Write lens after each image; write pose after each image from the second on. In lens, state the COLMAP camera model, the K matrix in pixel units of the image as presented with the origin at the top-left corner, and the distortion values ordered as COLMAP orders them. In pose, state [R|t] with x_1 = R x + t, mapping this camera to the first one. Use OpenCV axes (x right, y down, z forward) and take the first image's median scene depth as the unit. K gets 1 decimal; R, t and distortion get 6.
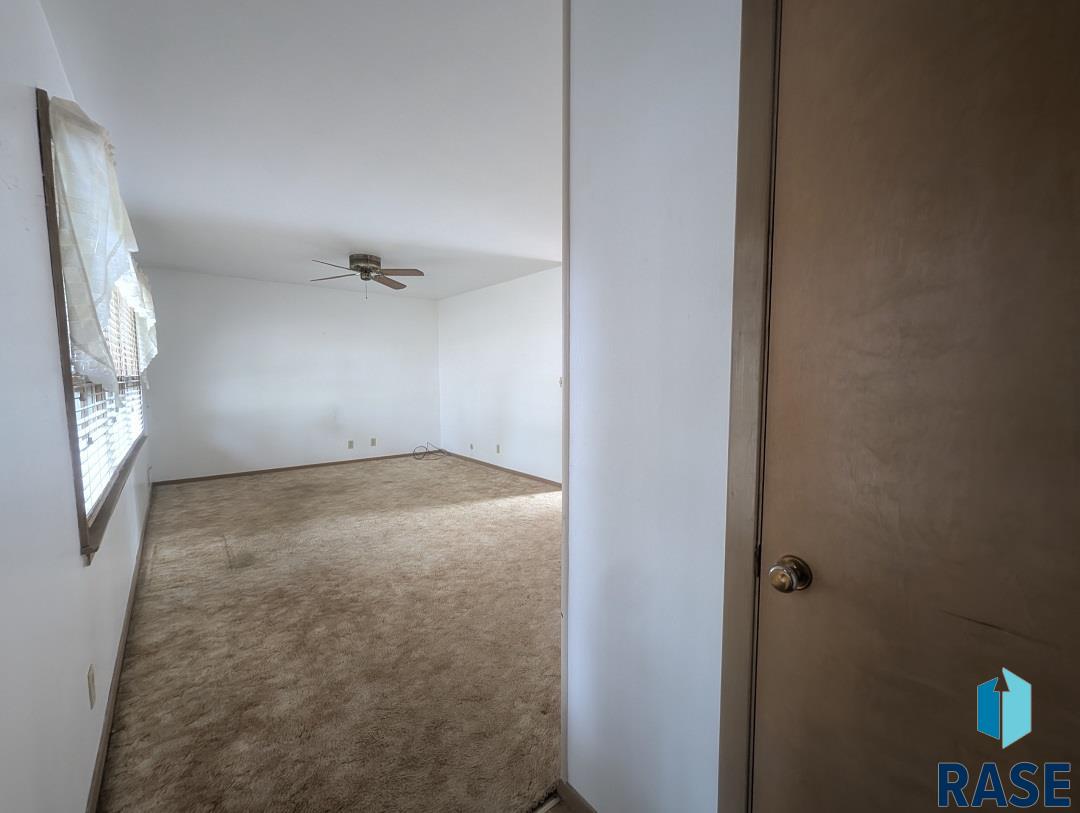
lens RADIAL K [[446.4, 0, 546.7], [0, 446.4, 410.0], [0, 0, 1]] dist [-0.001017, -0.001282]
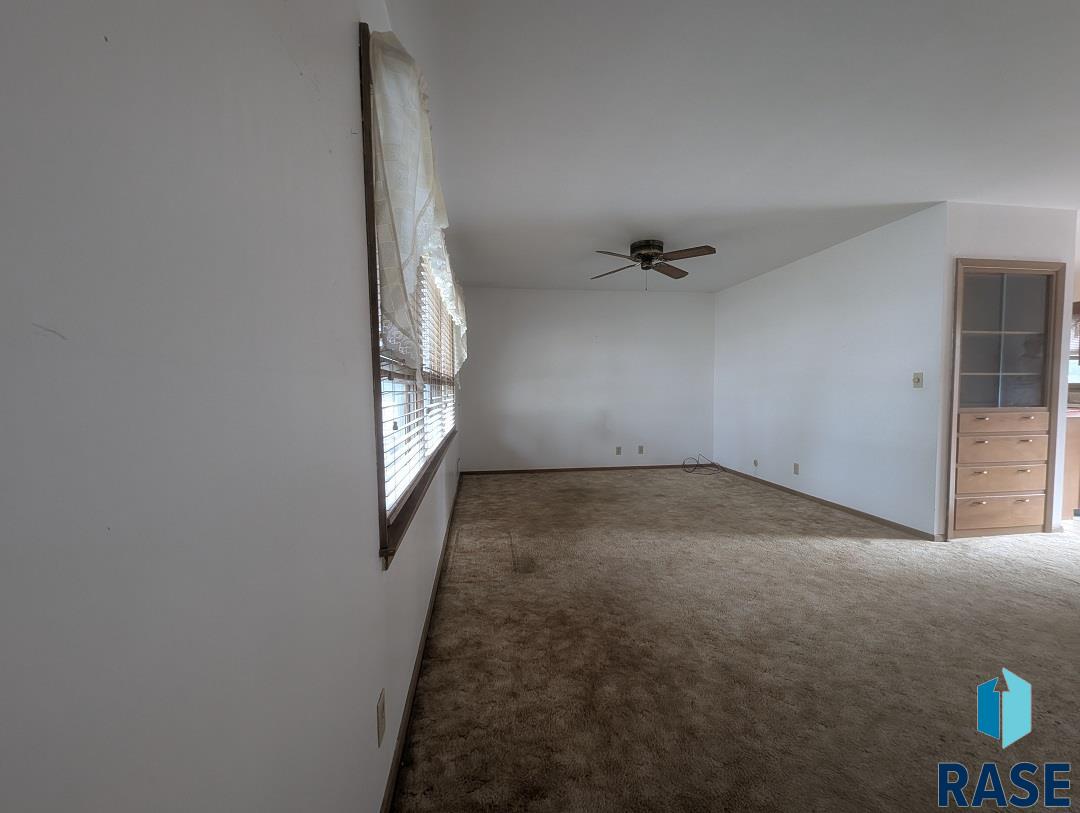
lens RADIAL K [[446.4, 0, 546.2], [0, 446.4, 412.1], [0, 0, 1]] dist [-0.001017, -0.001282]
pose [[0.853888, 0.022813, -0.519956, -0.162094], [-0.032888, 0.999407, -0.010161, 0.020914], [0.519417, 0.025776, 0.854132, 0.208041]]
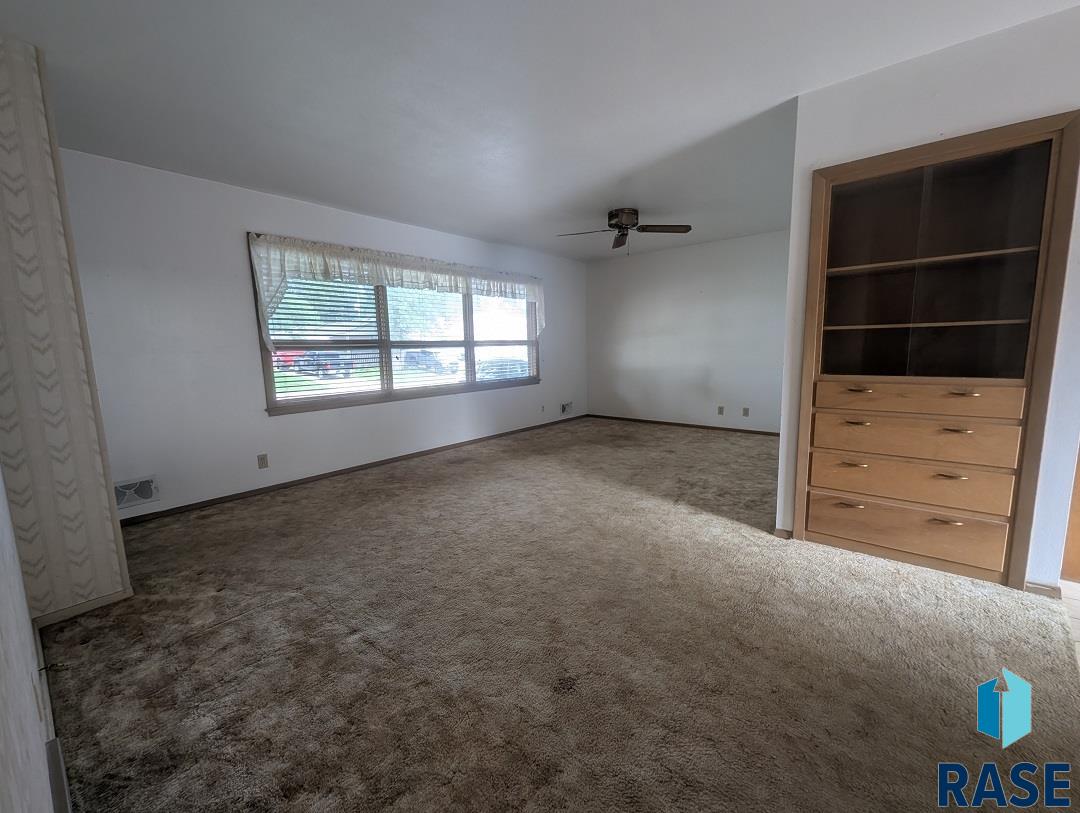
lens RADIAL K [[446.4, 0, 542.0], [0, 446.4, 410.7], [0, 0, 1]] dist [-0.001017, -0.001282]
pose [[0.186050, 0.136743, -0.972978, 0.867991], [-0.052861, 0.990227, 0.129059, -0.047253], [0.981117, 0.027421, 0.191460, 1.020343]]
